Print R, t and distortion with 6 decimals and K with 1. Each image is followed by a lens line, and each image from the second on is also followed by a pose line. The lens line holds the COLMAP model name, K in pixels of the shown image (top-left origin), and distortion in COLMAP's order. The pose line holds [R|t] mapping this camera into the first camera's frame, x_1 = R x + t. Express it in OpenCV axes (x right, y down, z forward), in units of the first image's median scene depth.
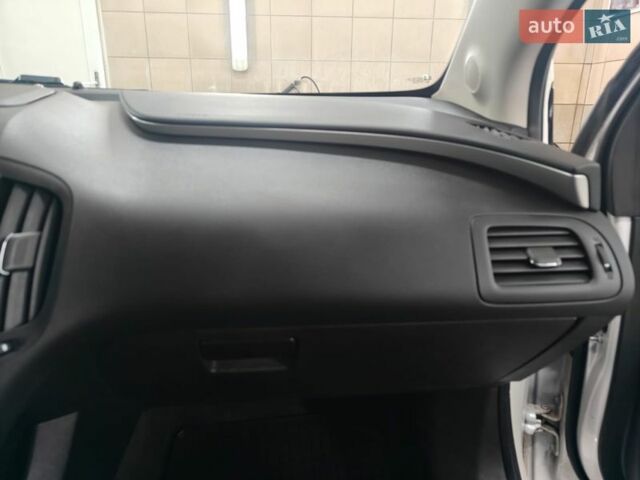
lens RADIAL K [[451.5, 0, 316.4], [0, 451.5, 240.2], [0, 0, 1]] dist [0.012448, -0.002123]
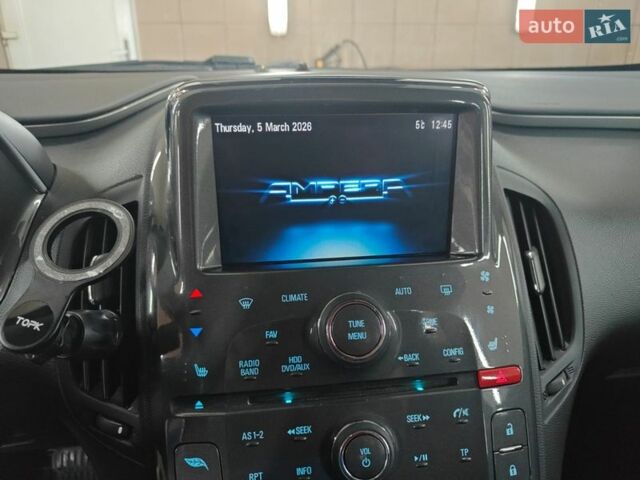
lens RADIAL K [[463.1, 0, 316.8], [0, 463.1, 233.3], [0, 0, 1]] dist [-0.006659, 0.002689]
pose [[0.999522, -0.026989, 0.015086, -0.117253], [0.026123, 0.998147, 0.054965, -0.011518], [-0.016541, -0.054545, 0.998374, 0.007870]]
